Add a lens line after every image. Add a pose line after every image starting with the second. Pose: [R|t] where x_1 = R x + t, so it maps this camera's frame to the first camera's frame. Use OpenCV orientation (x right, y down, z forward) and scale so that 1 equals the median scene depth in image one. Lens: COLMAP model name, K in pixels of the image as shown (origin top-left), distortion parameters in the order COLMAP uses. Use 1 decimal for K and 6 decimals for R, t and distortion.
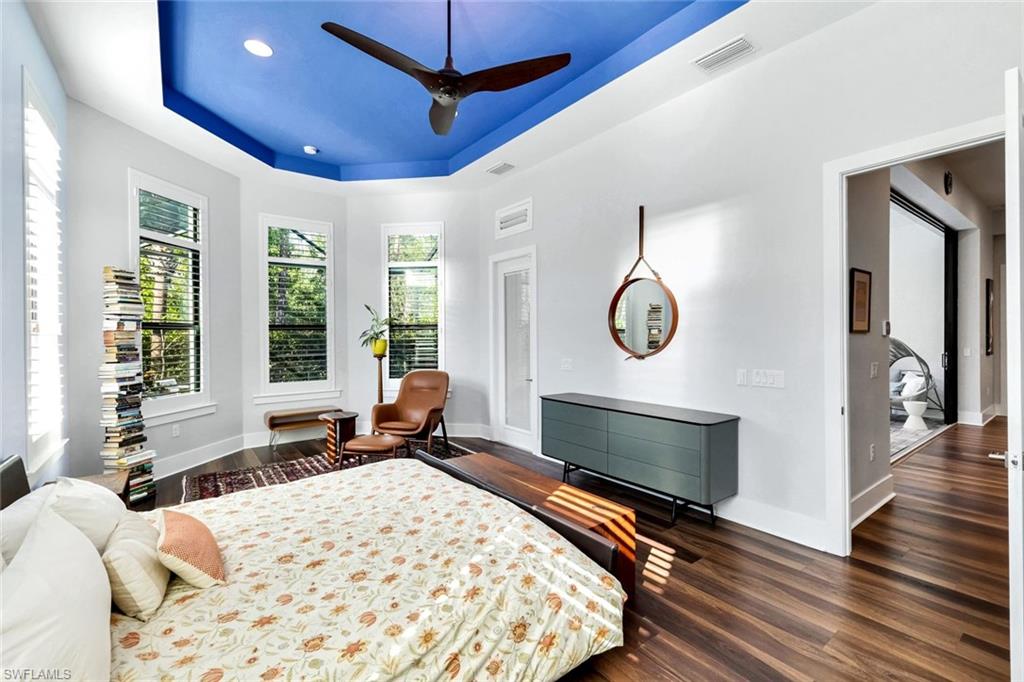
lens RADIAL K [[445.1, 0, 509.4], [0, 445.1, 339.5], [0, 0, 1]] dist [0.001772, 0.000258]
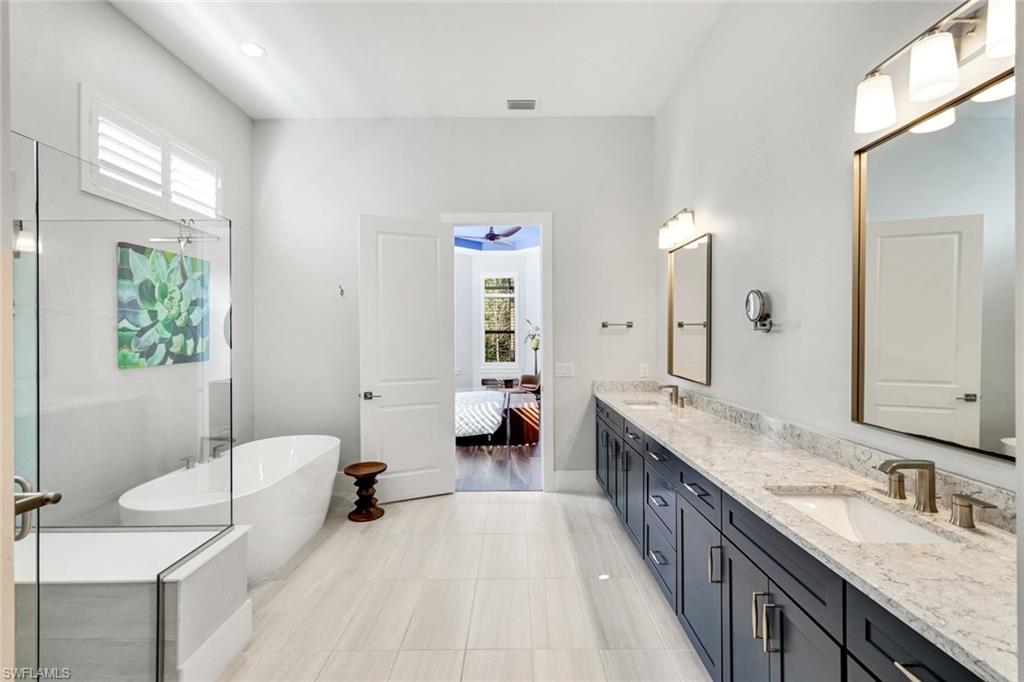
lens RADIAL K [[445.1, 0, 514.6], [0, 445.1, 337.7], [0, 0, 1]] dist [0.001772, 0.000258]
pose [[0.802930, 0.002059, -0.596070, 0.678914], [-0.007464, 0.999950, -0.006601, 0.006302], [0.596027, 0.009749, 0.802905, -0.436907]]
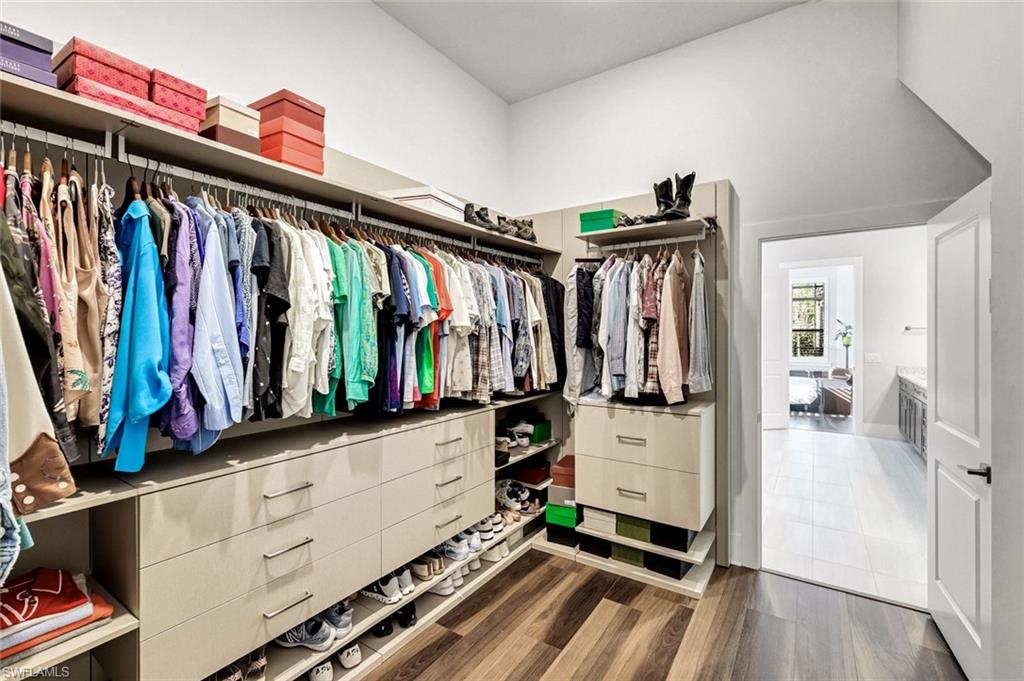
lens RADIAL K [[445.1, 0, 507.1], [0, 445.1, 337.6], [0, 0, 1]] dist [0.001772, 0.000258]
pose [[0.326122, 0.010111, -0.945274, 1.097381], [-0.011605, 0.999910, 0.006691, 0.005805], [0.945256, 0.008788, 0.326210, -1.080058]]
